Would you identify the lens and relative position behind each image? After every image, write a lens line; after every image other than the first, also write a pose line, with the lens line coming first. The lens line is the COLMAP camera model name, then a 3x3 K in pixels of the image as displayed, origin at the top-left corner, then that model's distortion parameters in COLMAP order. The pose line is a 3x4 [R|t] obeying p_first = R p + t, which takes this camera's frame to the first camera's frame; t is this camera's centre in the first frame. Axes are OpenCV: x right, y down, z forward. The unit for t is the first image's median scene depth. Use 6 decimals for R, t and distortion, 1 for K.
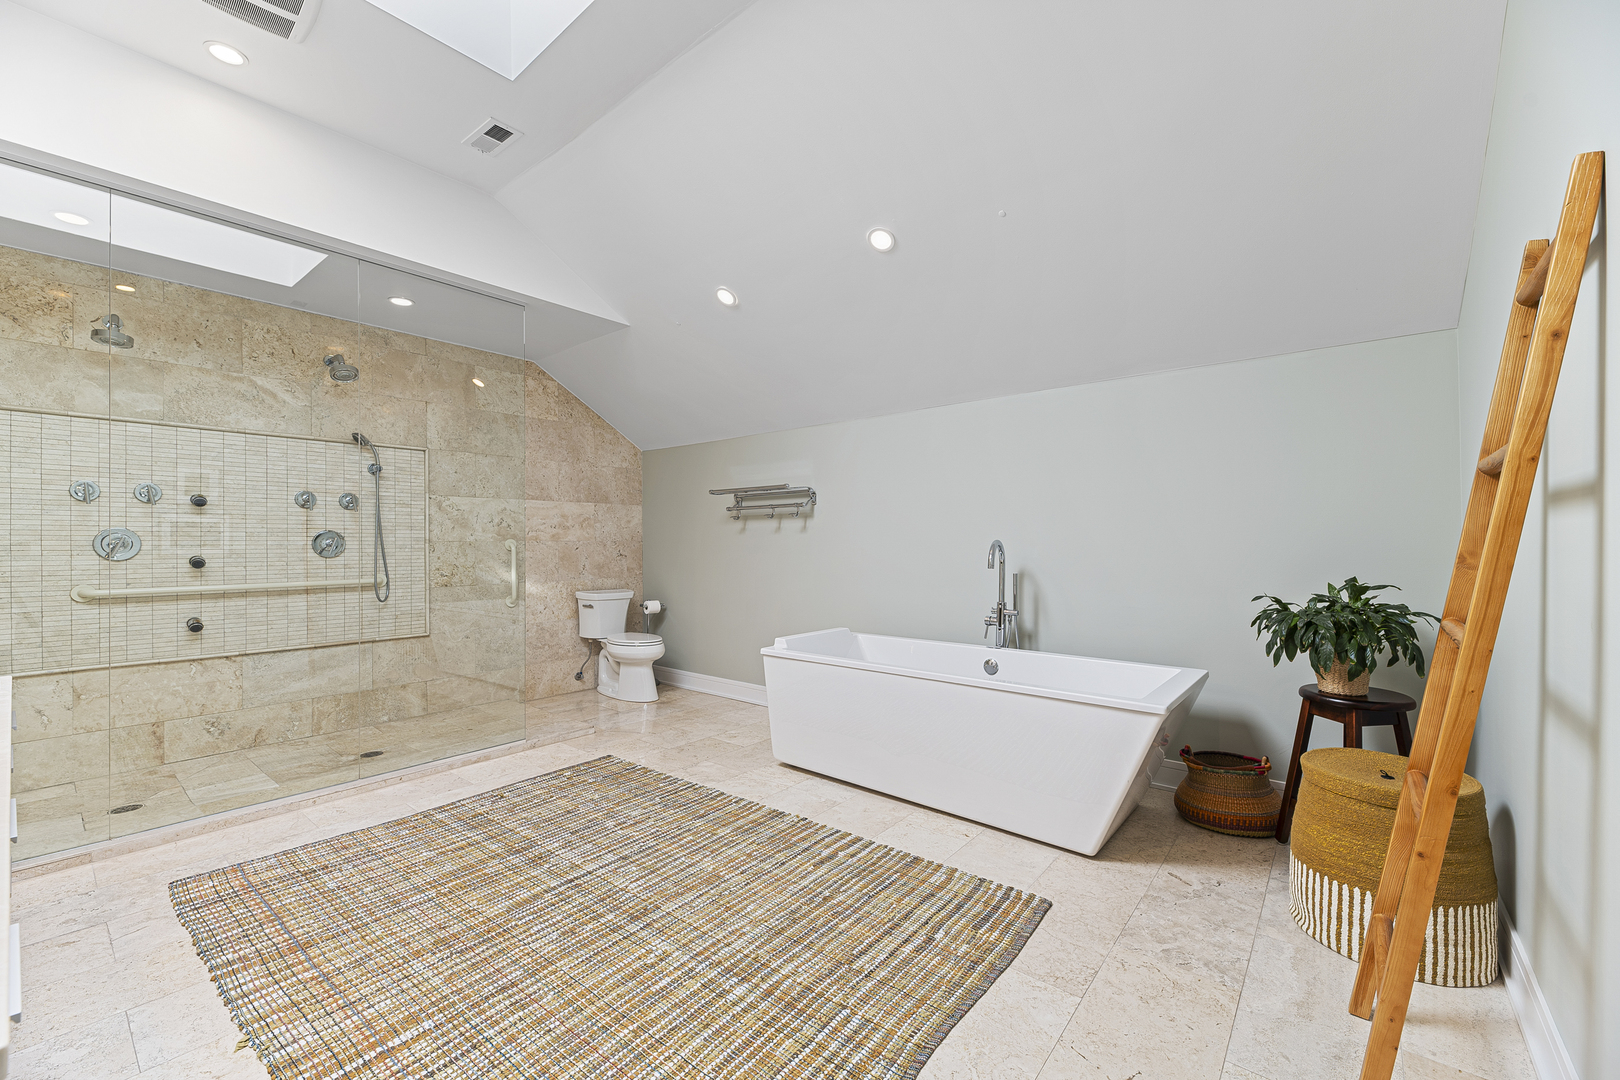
lens RADIAL K [[650.7, 0, 815.7], [0, 650.7, 541.1], [0, 0, 1]] dist [0.001971, -0.000252]
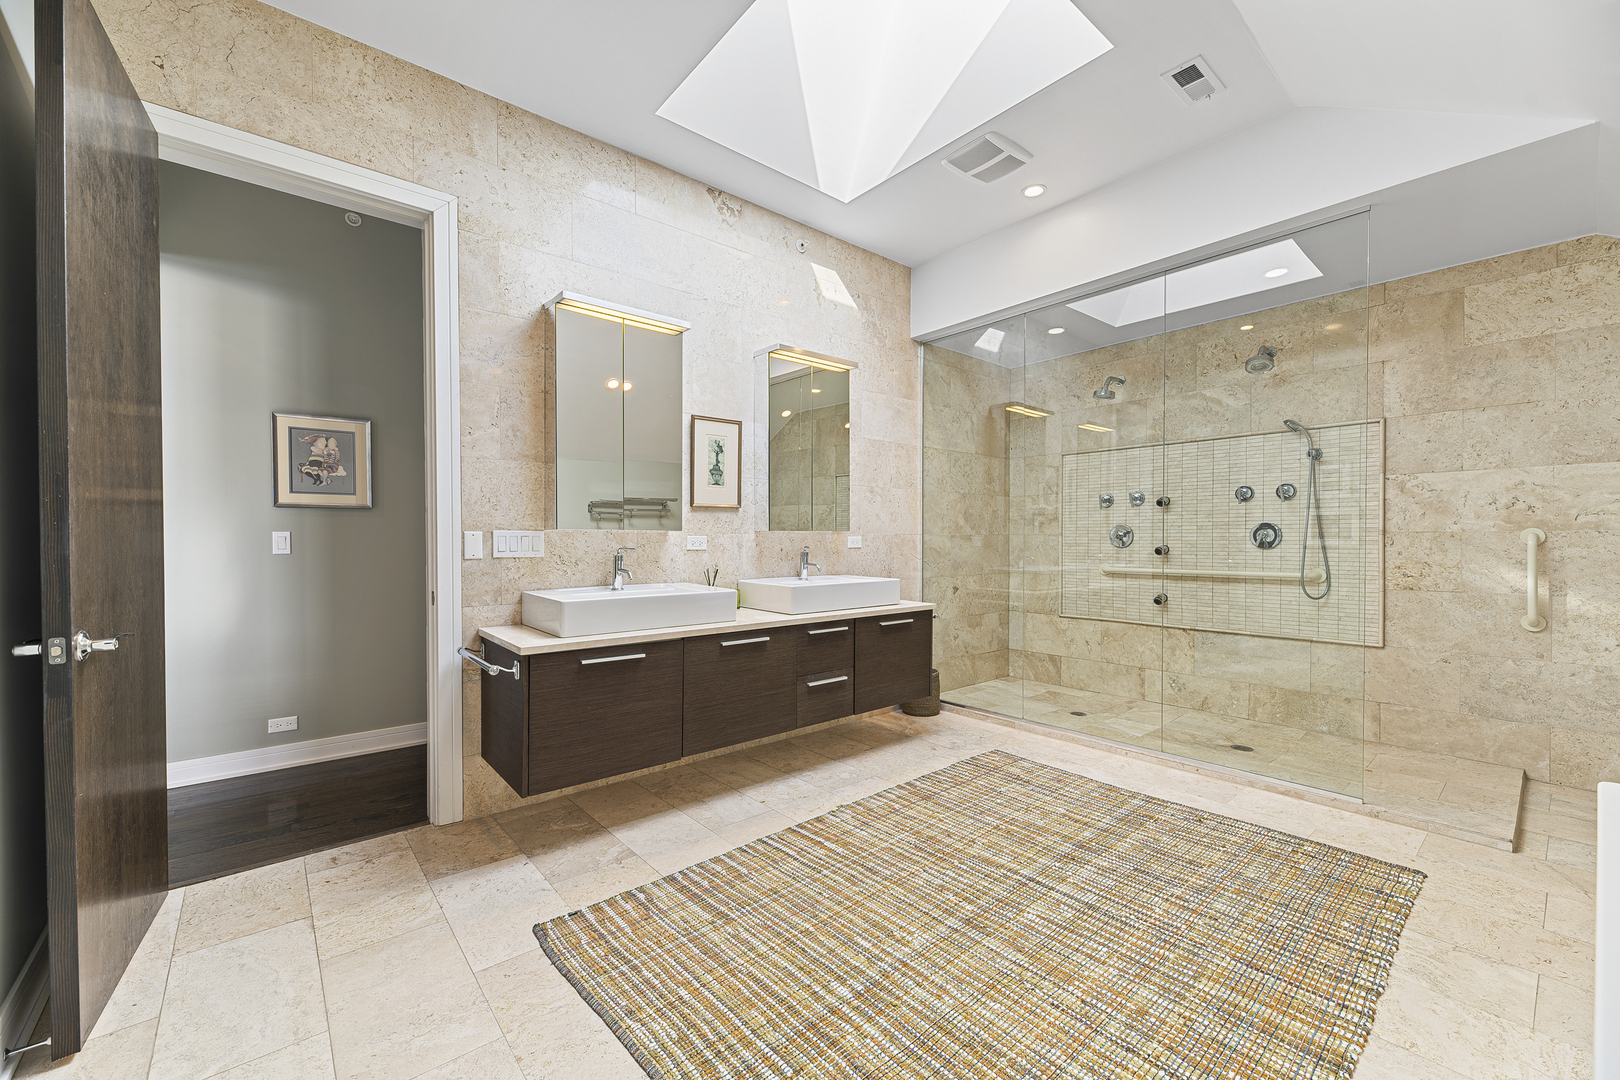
lens RADIAL K [[650.7, 0, 817.9], [0, 650.7, 544.5], [0, 0, 1]] dist [0.001971, -0.000252]
pose [[-0.178619, 0.013668, -0.983823, 0.413708], [0.006079, 0.999900, 0.012787, 0.001077], [0.983899, -0.003697, -0.178684, 0.555469]]
